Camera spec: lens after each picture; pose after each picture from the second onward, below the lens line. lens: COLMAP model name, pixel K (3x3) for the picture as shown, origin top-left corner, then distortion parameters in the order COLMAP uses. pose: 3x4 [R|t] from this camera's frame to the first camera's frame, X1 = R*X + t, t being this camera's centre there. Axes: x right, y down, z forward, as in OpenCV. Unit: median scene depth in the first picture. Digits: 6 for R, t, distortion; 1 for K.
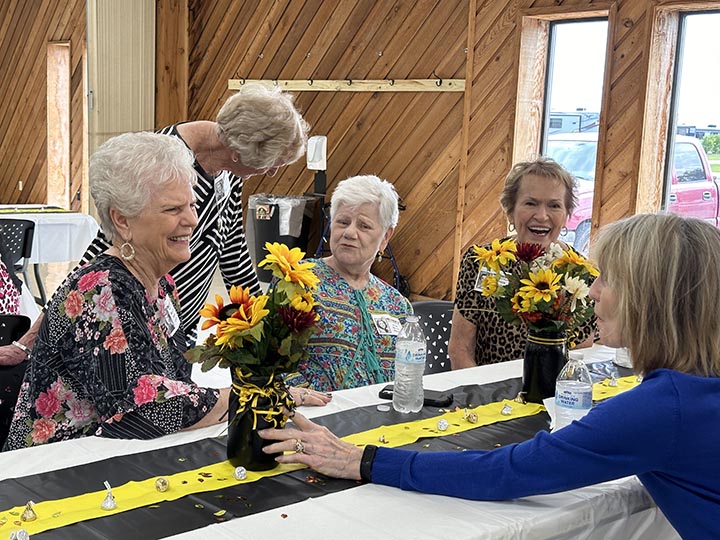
lens RADIAL K [[1035.3, 0, 360.0], [0, 1035.3, 270.0], [0, 0, 1]] dist [0.153112, -0.102734]
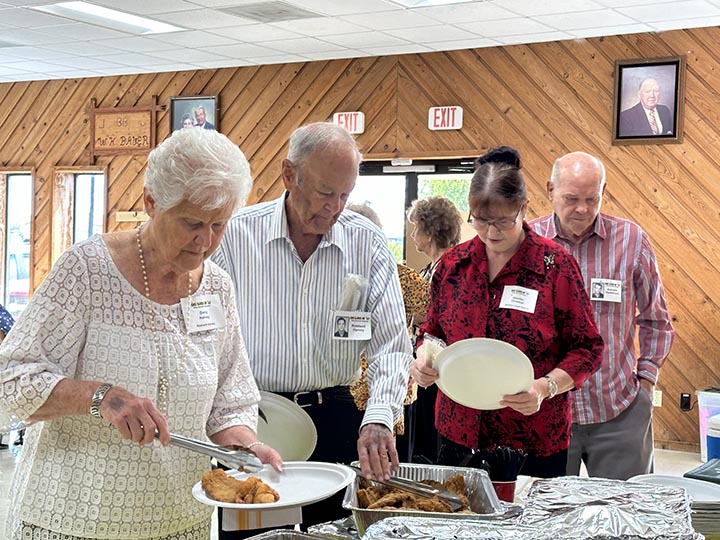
lens RADIAL K [[1217.6, 0, 343.4], [0, 1217.6, 269.7], [0, 0, 1]] dist [0.079291, 0.230881]
pose [[0.963733, -0.027113, 0.265487, 0.163795], [0.053932, 0.994086, -0.094255, 0.091249], [-0.261361, 0.105154, 0.959496, -0.778048]]
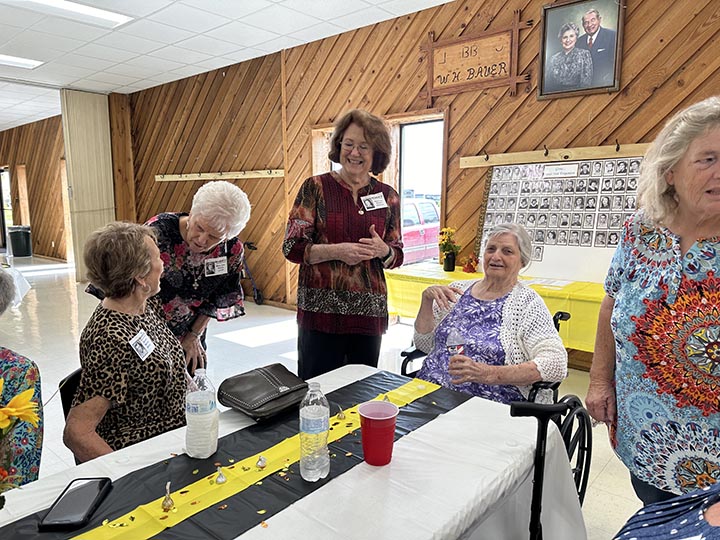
lens RADIAL K [[503.4, 0, 360.0], [0, 503.4, 270.0], [0, 0, 1]] dist [0.078115, -0.109450]
pose [[0.989442, -0.061060, 0.131436, 0.102505], [0.060692, 0.998133, 0.006805, -0.021909], [-0.131606, 0.001244, 0.991301, 0.187937]]
